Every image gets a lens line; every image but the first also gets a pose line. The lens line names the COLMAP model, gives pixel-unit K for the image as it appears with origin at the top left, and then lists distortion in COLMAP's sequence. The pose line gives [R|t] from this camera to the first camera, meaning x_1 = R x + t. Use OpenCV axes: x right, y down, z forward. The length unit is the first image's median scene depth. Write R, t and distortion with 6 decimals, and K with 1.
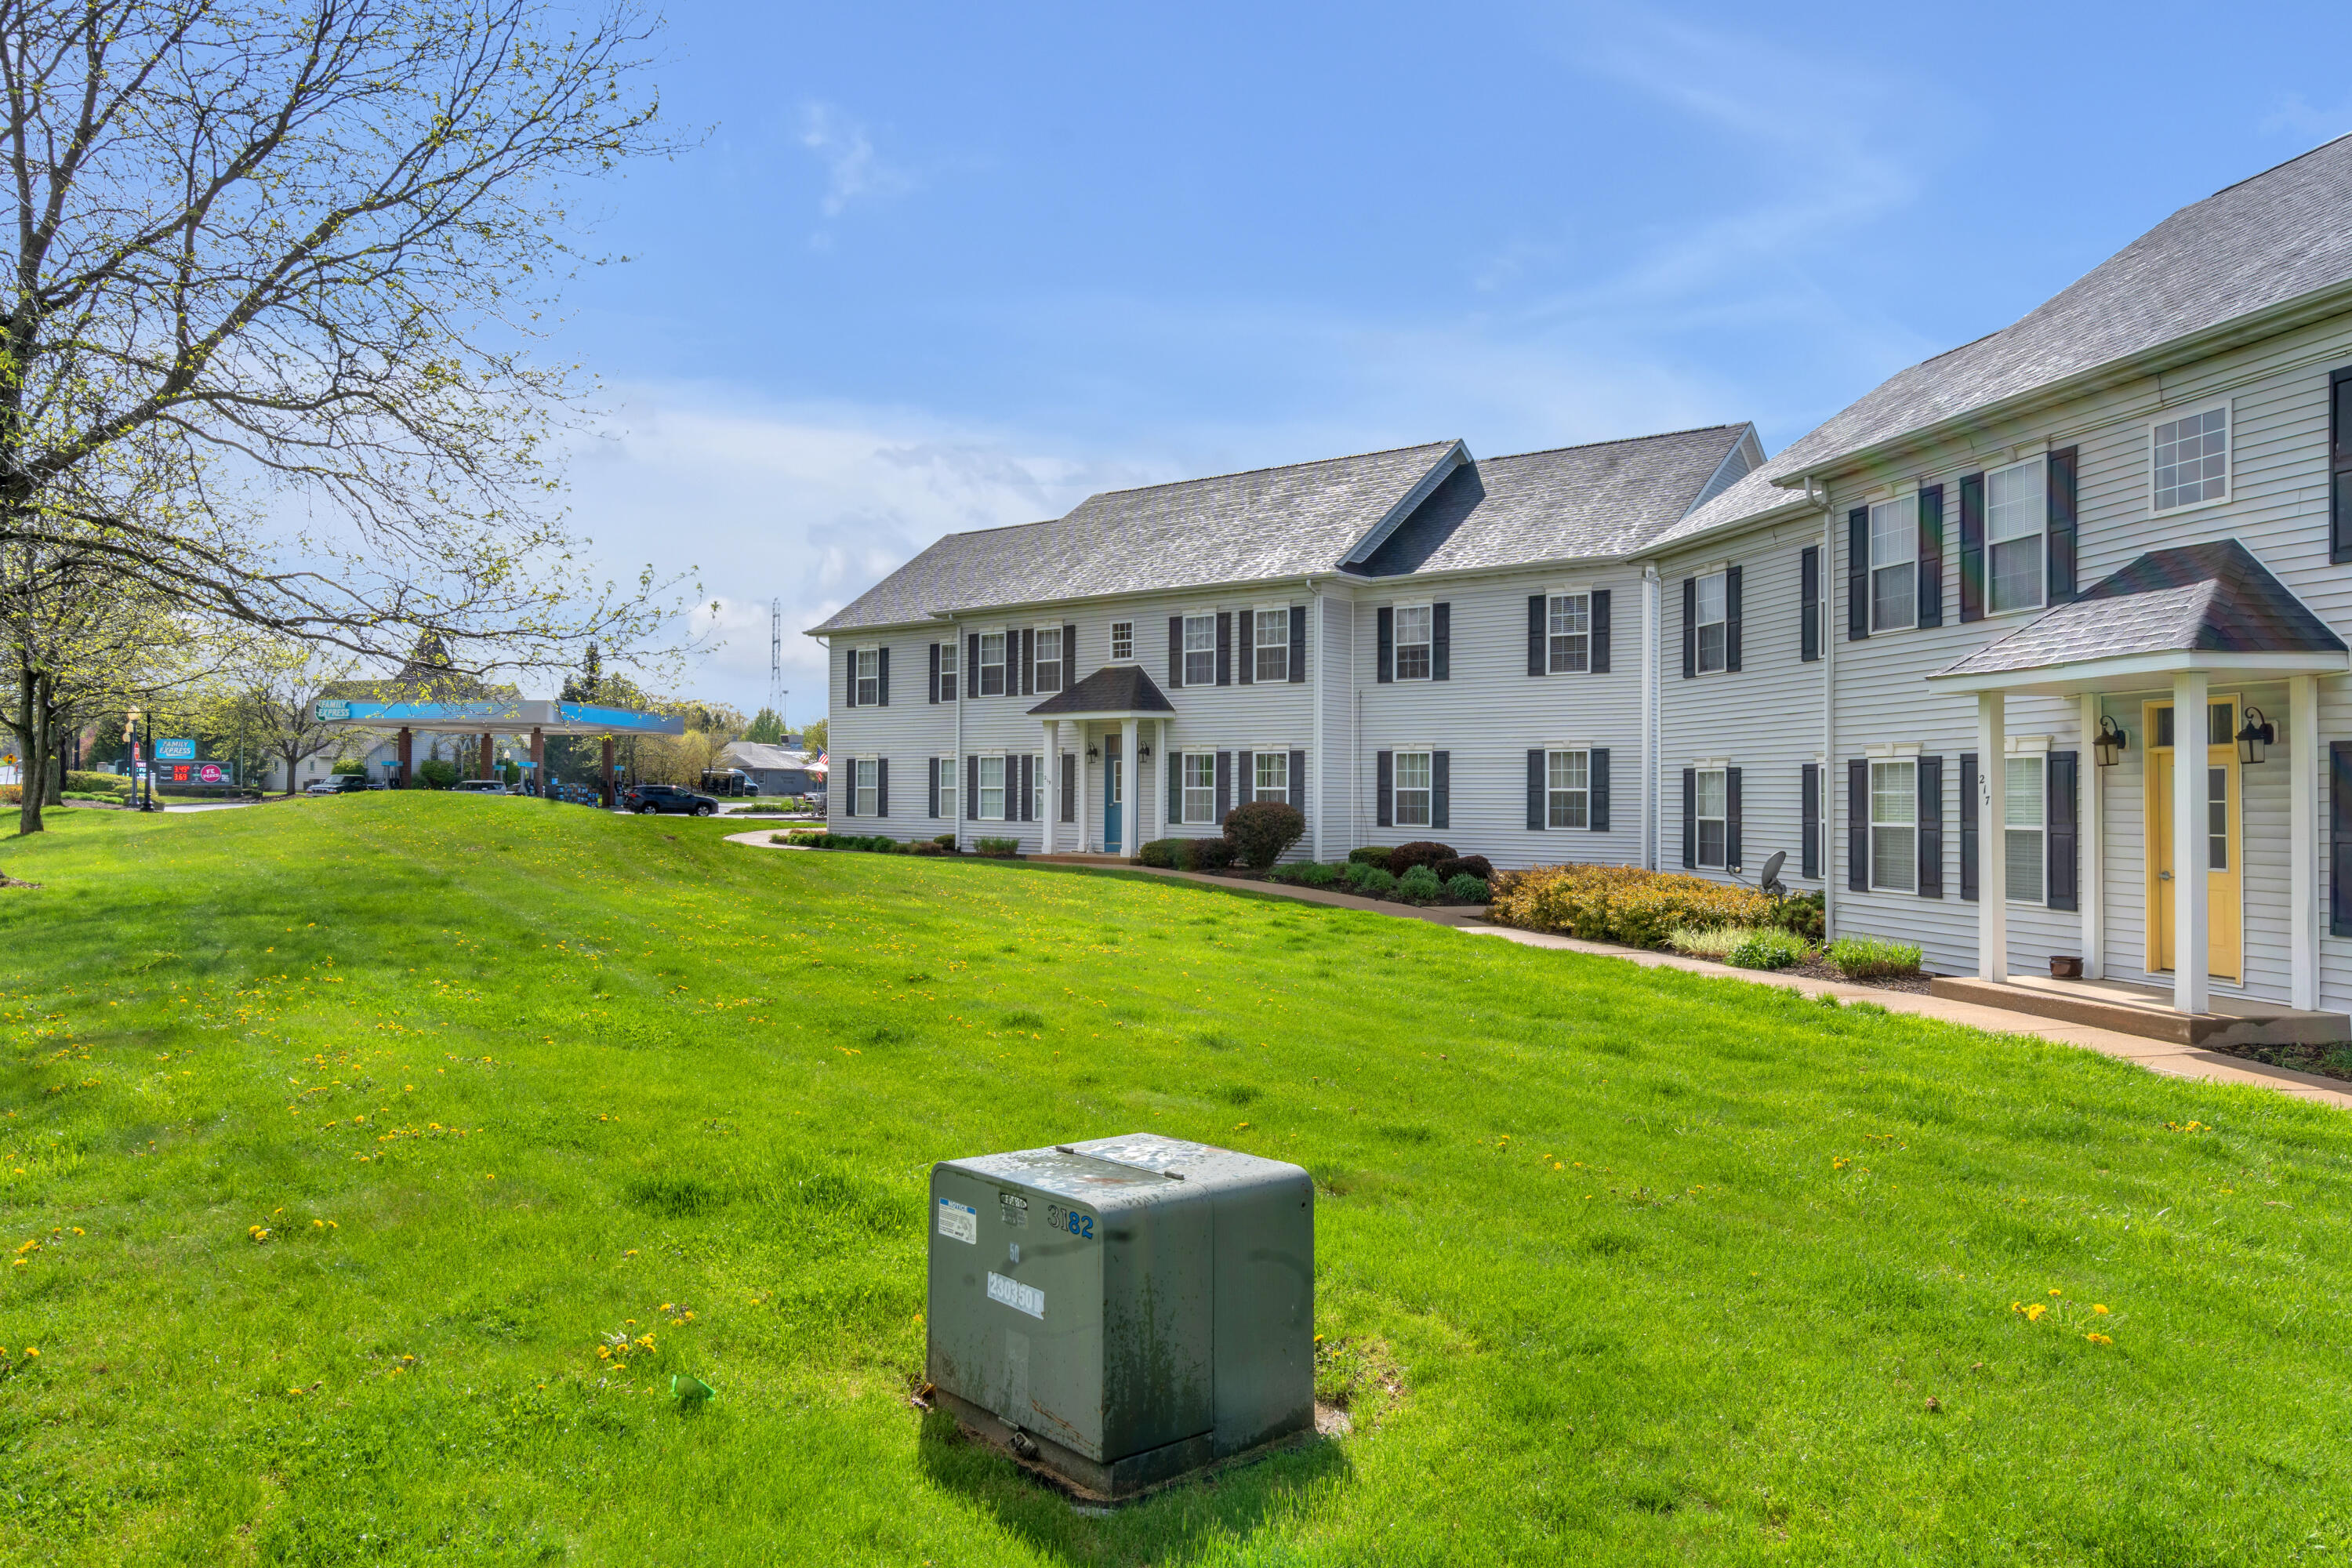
lens RADIAL K [[1578.9, 0, 1180.9], [0, 1578.9, 777.3], [0, 0, 1]] dist [0.009180, 0.000467]
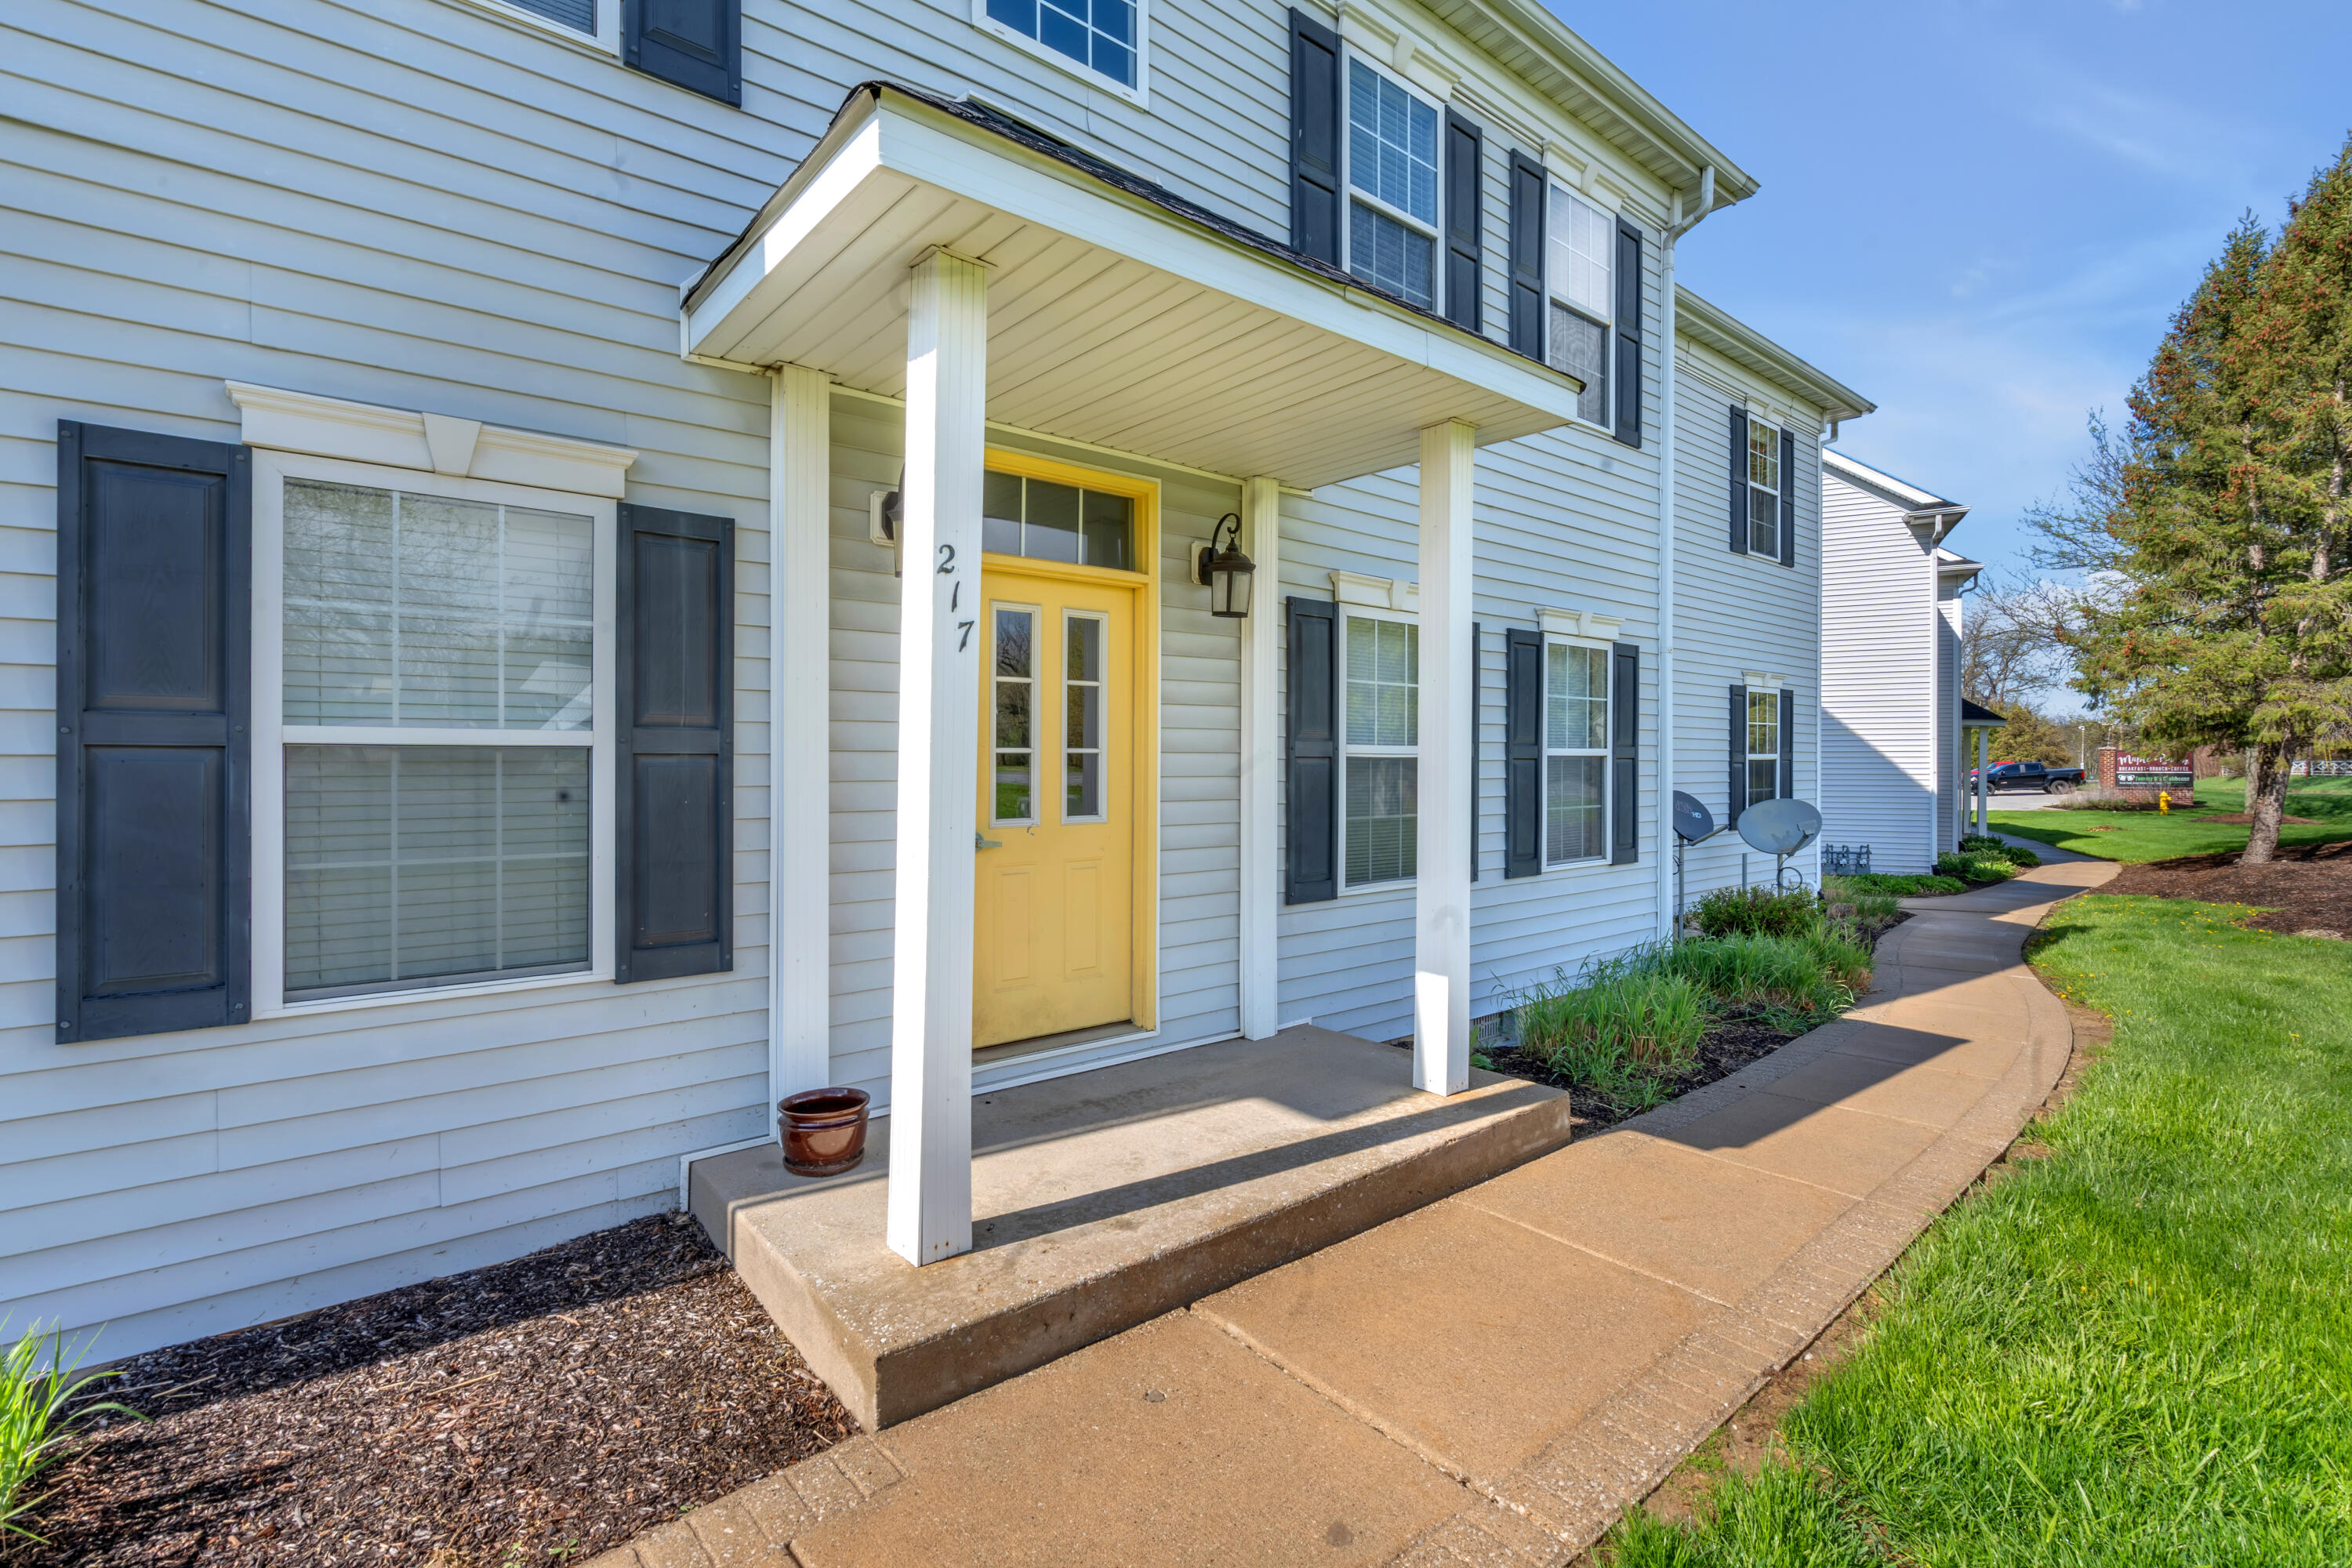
lens RADIAL K [[1076.5, 0, 1179.9], [0, 1076.5, 764.9], [0, 0, 1]] dist [-0.012211, 0.002602]
pose [[-0.466738, -0.007437, 0.884364, 0.189925], [-0.014368, 0.999896, 0.000826, 0.022752], [-0.884279, -0.012321, -0.466797, 0.635524]]
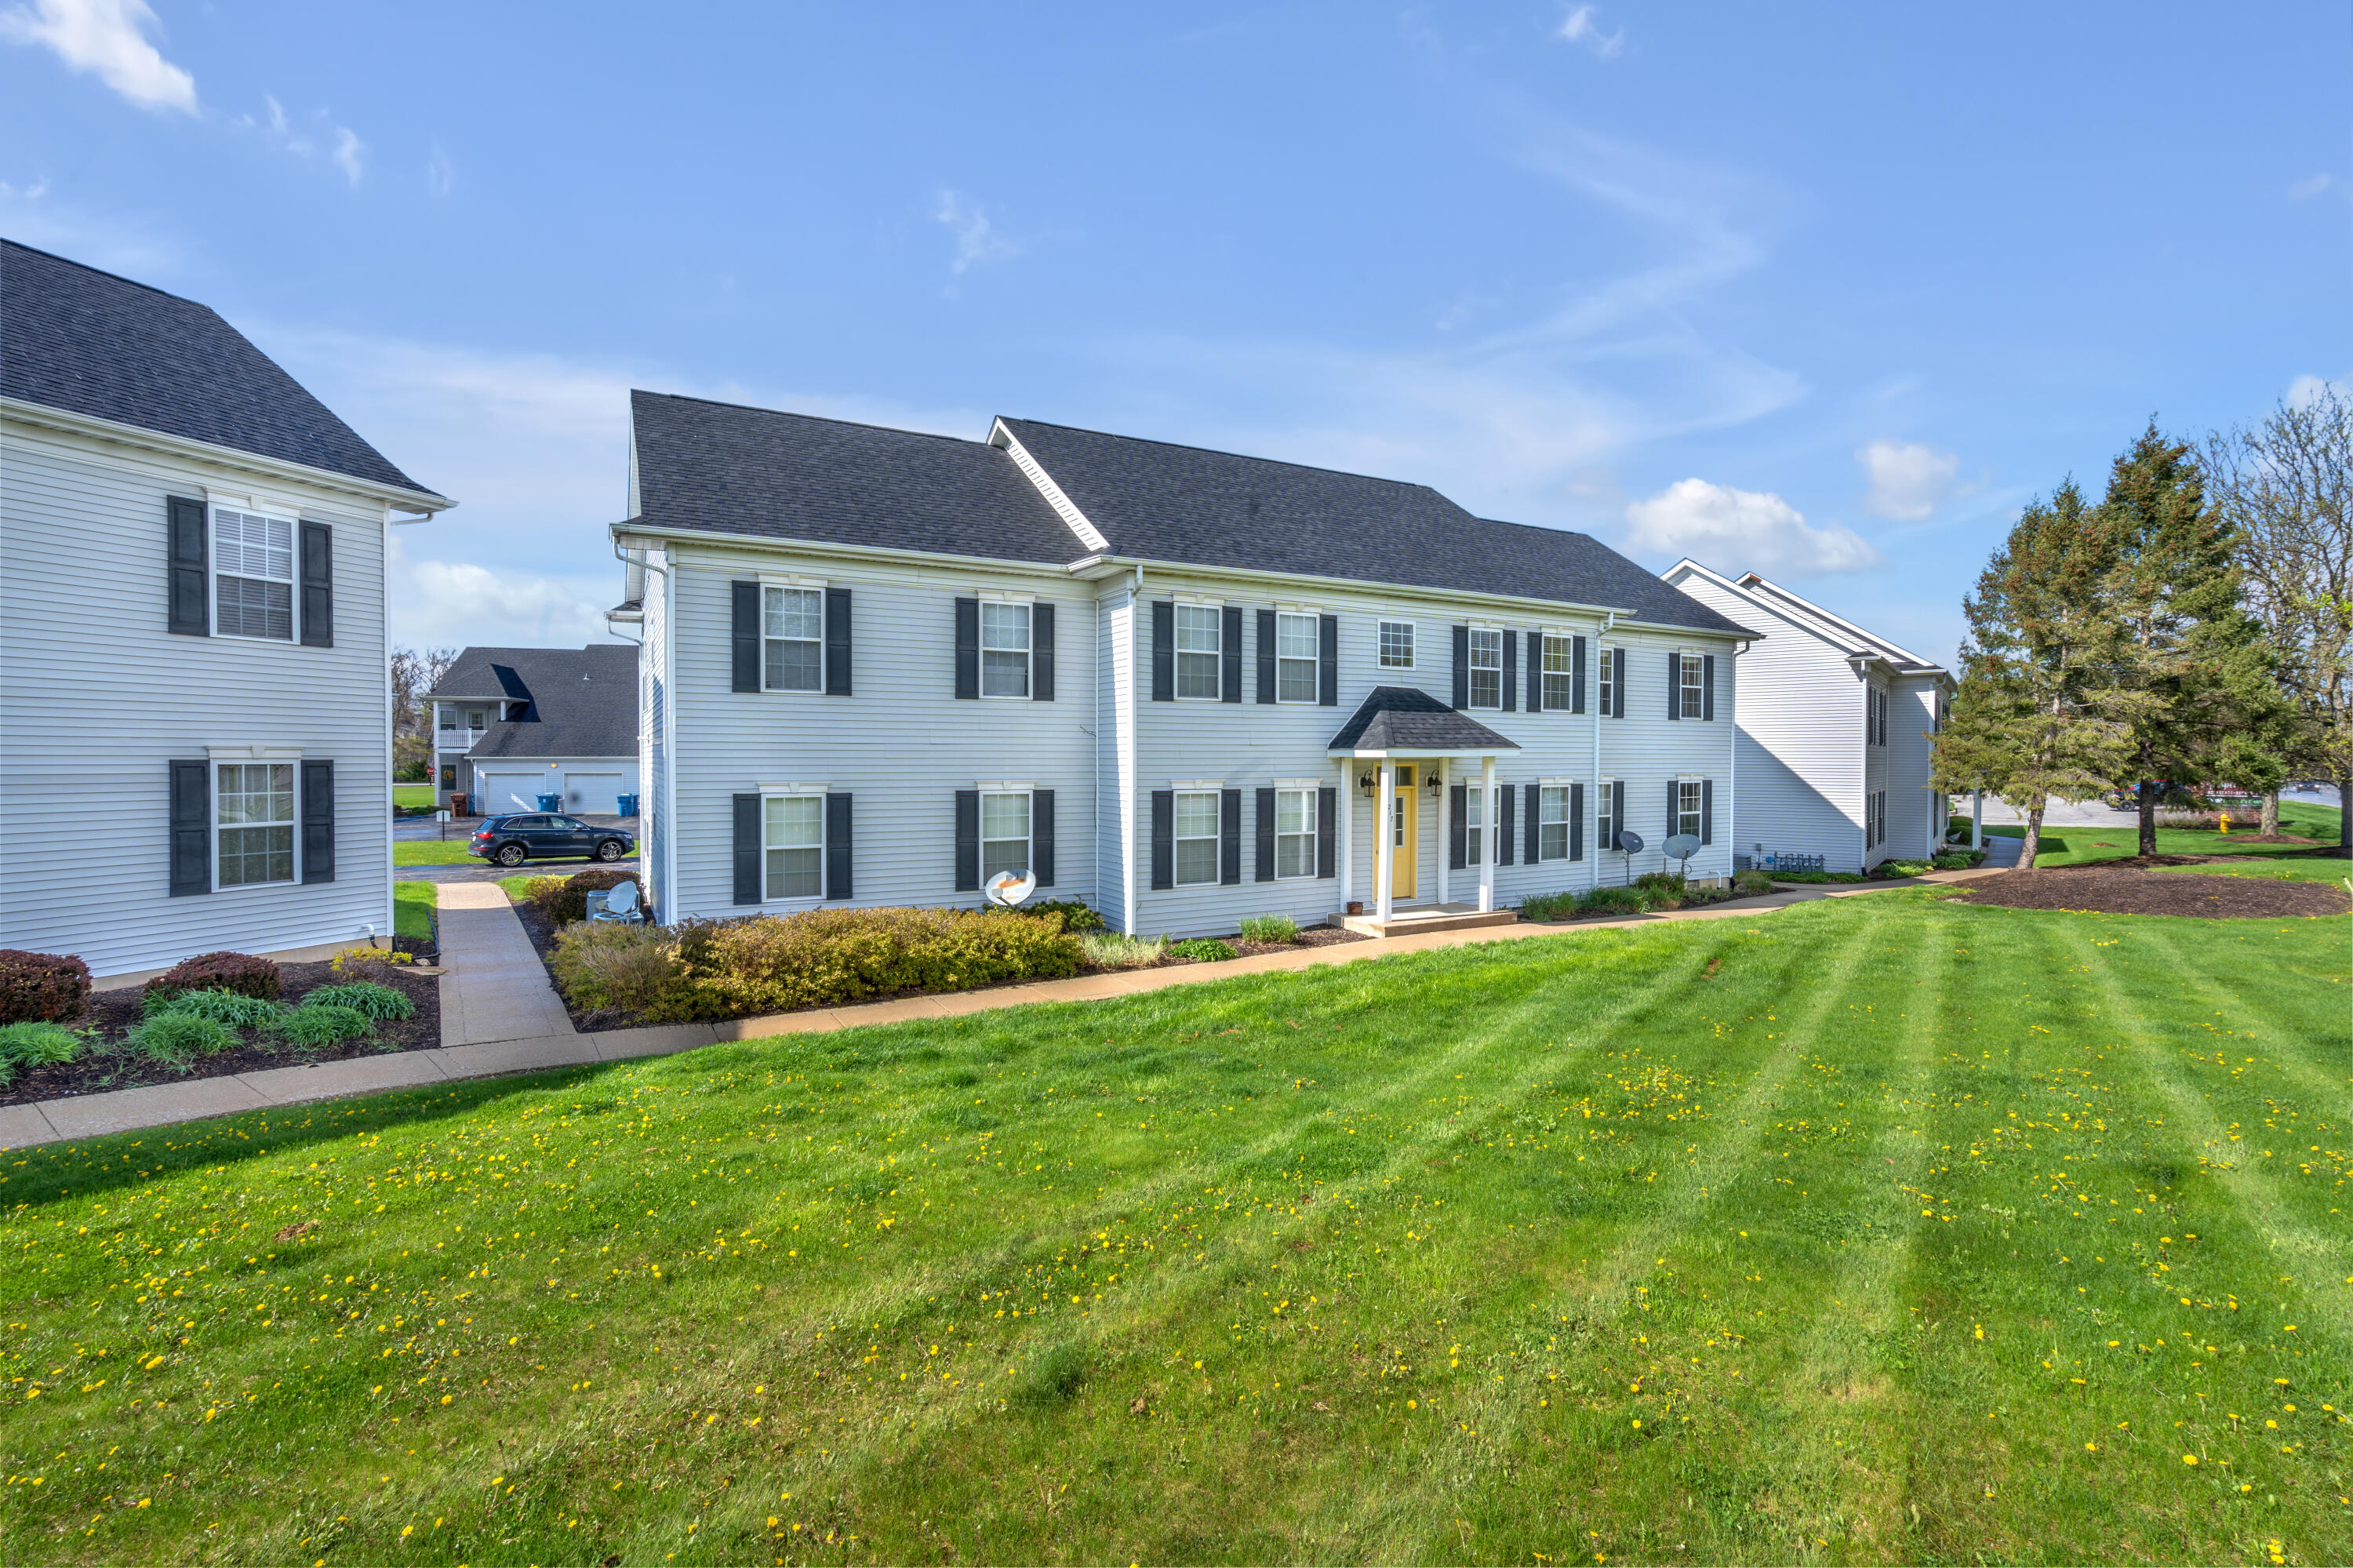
lens RADIAL K [[1077.0, 0, 1171.9], [0, 1077.0, 774.0], [0, 0, 1]] dist [-0.012211, 0.002602]
pose [[-0.298705, -0.021117, 0.954112, -0.333967], [-0.015738, 0.999728, 0.017199, -0.031248], [-0.954216, -0.009878, -0.298956, 0.956133]]
